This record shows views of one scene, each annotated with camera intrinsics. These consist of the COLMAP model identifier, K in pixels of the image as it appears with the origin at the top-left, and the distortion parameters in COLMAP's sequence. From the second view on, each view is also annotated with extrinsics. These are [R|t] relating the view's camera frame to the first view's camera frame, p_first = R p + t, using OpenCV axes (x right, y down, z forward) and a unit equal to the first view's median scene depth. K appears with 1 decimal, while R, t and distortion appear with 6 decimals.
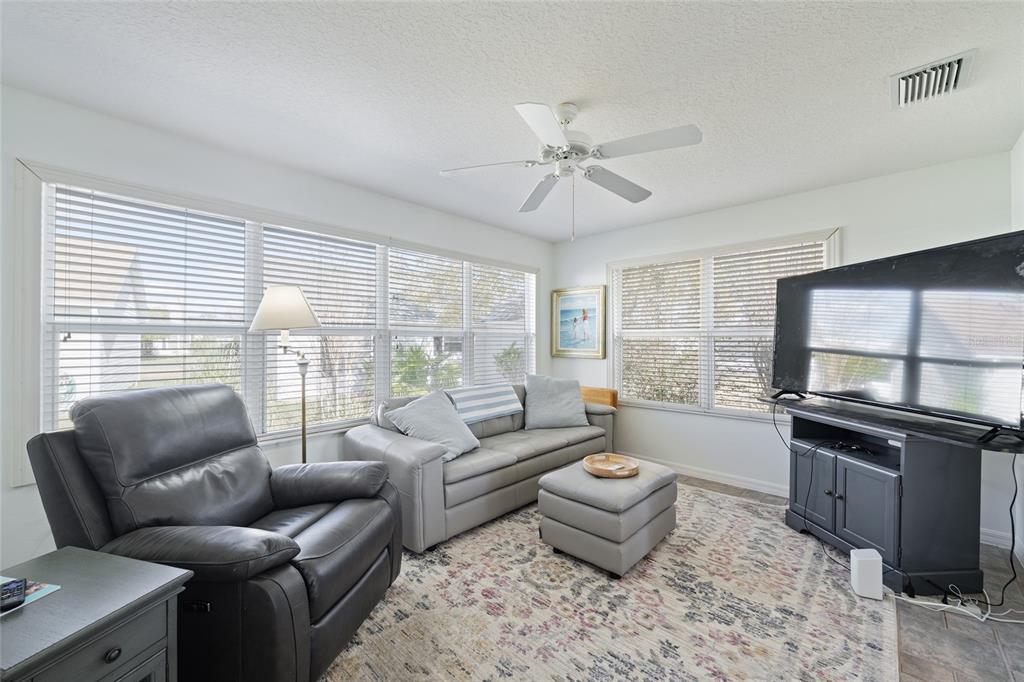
lens RADIAL K [[402.1, 0, 516.4], [0, 402.1, 339.0], [0, 0, 1]] dist [-0.002422, 0.000643]
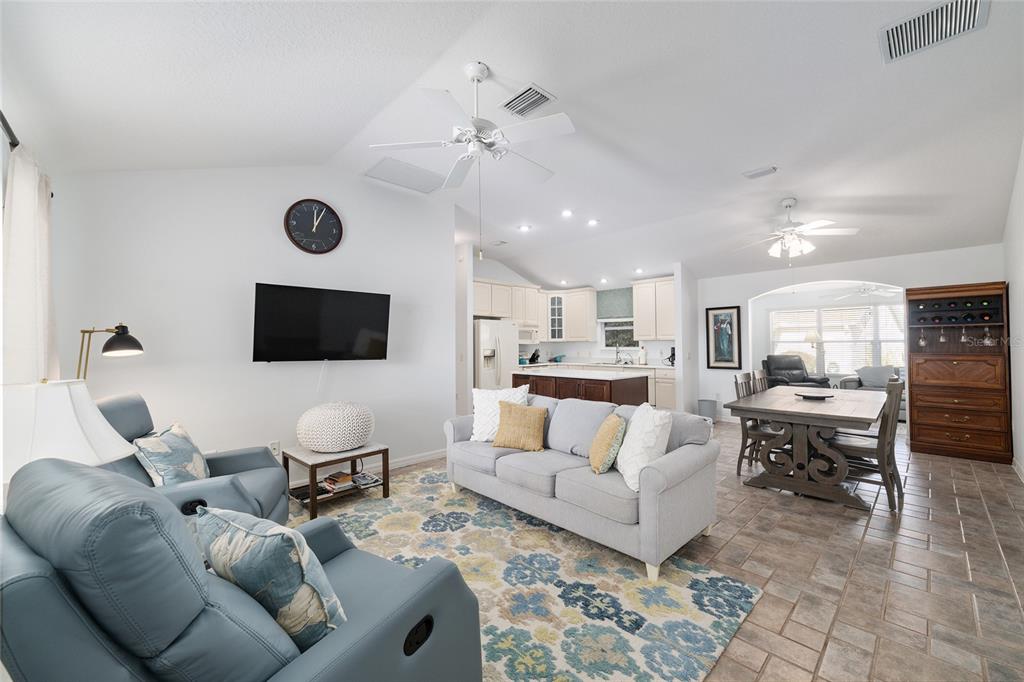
lens RADIAL K [[402.1, 0, 513.2], [0, 402.1, 336.0], [0, 0, 1]] dist [-0.002422, 0.000643]
pose [[-0.052467, -0.022256, -0.998375, 3.125918], [0.010841, 0.999680, -0.022855, -0.022398], [0.998564, -0.012022, -0.052209, -1.510716]]
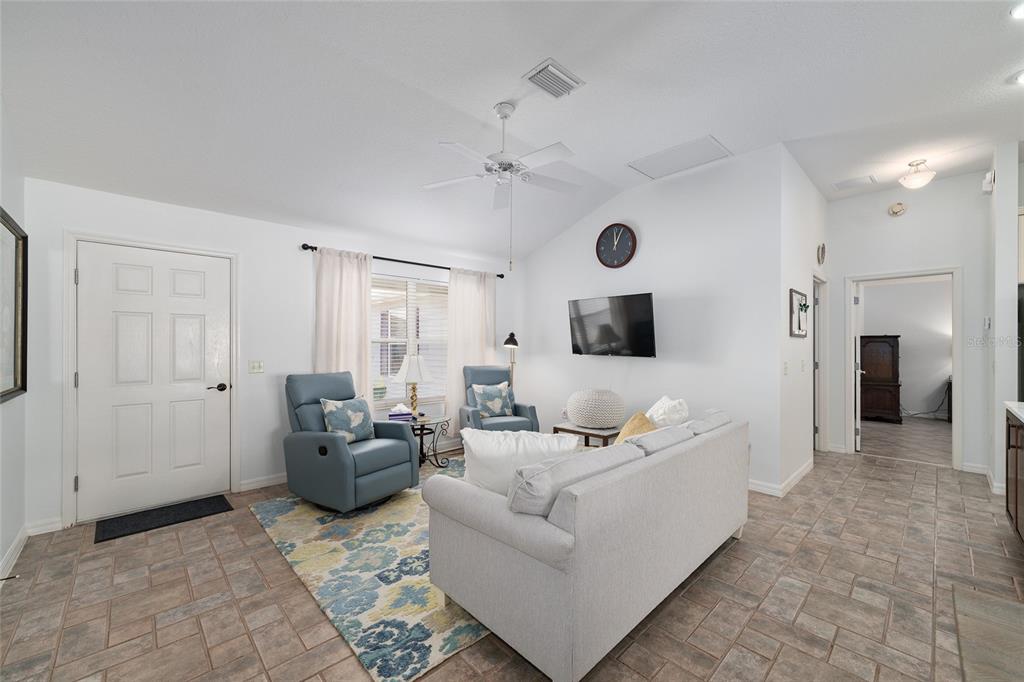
lens RADIAL K [[402.1, 0, 518.0], [0, 402.1, 342.3], [0, 0, 1]] dist [-0.002422, 0.000643]
pose [[-0.998851, 0.006028, 0.047549, 2.027682], [0.005922, 0.999980, -0.002375, -0.028908], [-0.047562, -0.002091, -0.998866, -0.454775]]
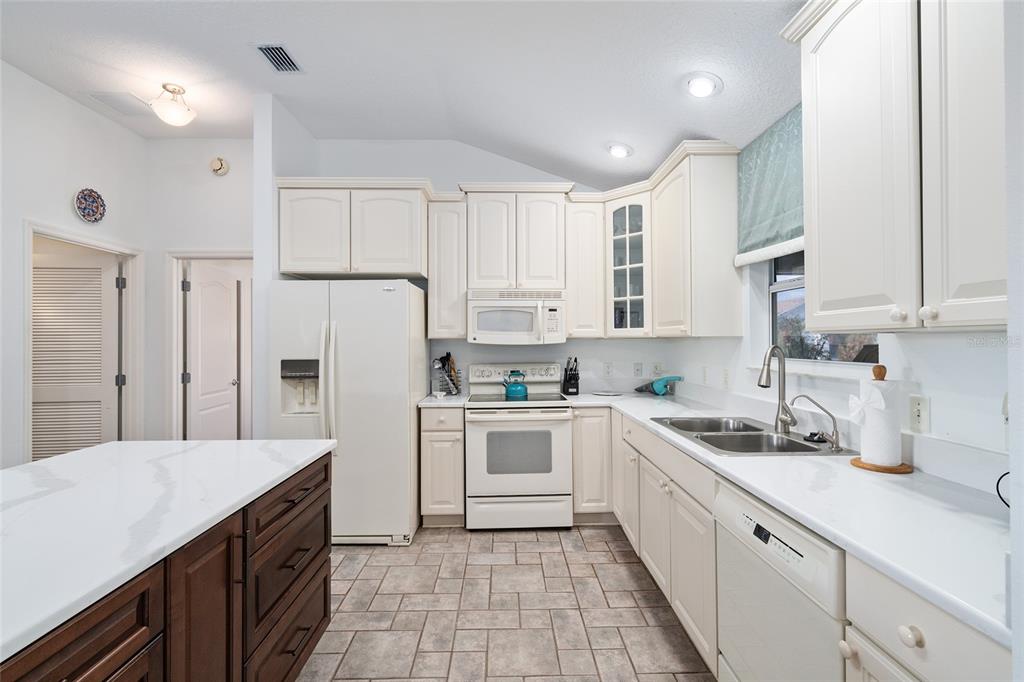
lens RADIAL K [[455.7, 0, 512.3], [0, 455.7, 338.8], [0, 0, 1]] dist [0.002065, 0.000722]
pose [[-0.709738, -0.003533, -0.704457, 0.703228], [0.004520, 0.999944, -0.009570, -0.034467], [0.704451, -0.009976, -0.709682, -0.553861]]
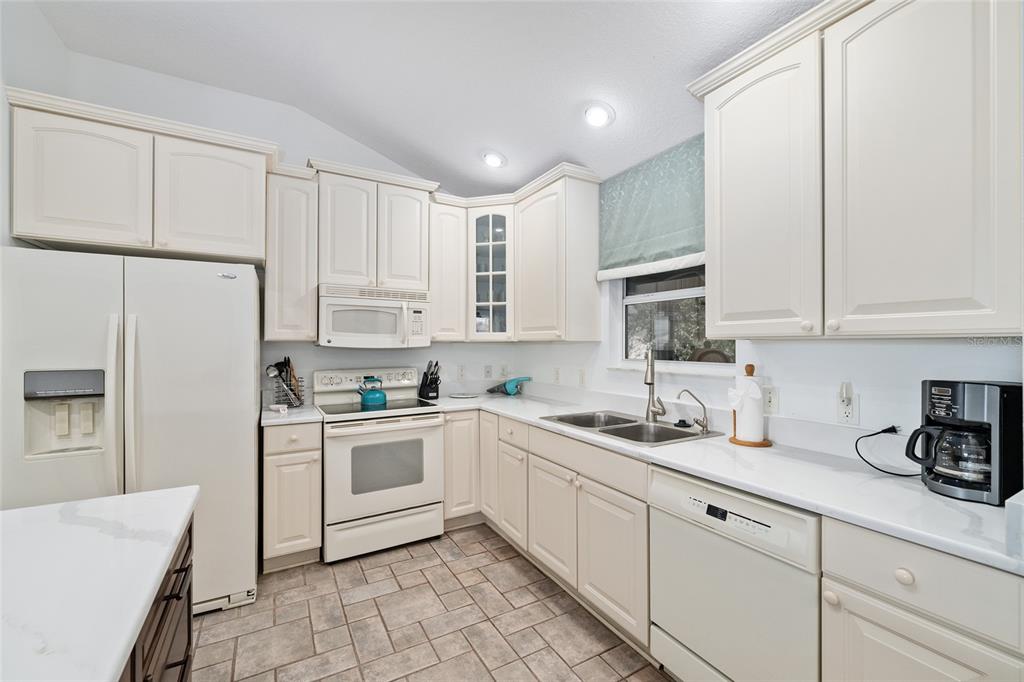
lens RADIAL K [[425.2, 0, 513.4], [0, 425.2, 344.0], [0, 0, 1]] dist [0.000700, -0.000046]
pose [[-0.281761, -0.004241, -0.959475, 0.750502], [0.001304, 0.999988, -0.004803, -0.035382], [0.959484, -0.002604, -0.281752, -0.846781]]
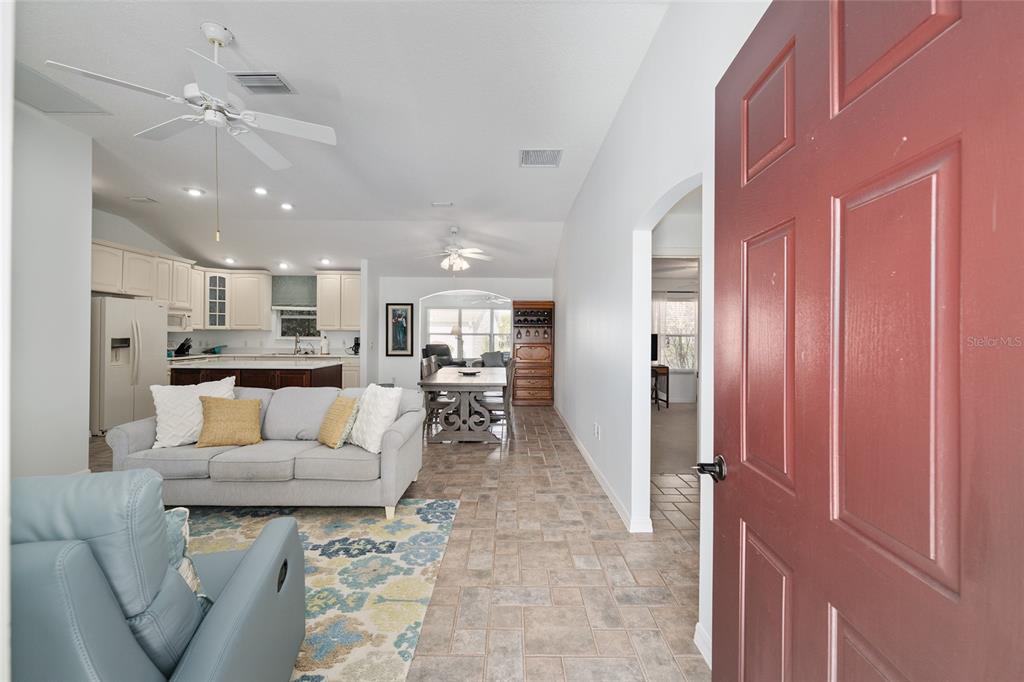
lens RADIAL K [[402.1, 0, 513.2], [0, 402.1, 335.8], [0, 0, 1]] dist [-0.002422, 0.000643]
pose [[0.688646, 0.006271, -0.725071, 3.273469], [-0.005178, 0.999980, 0.003731, -0.024850], [0.725080, 0.001185, 0.688664, -1.784792]]
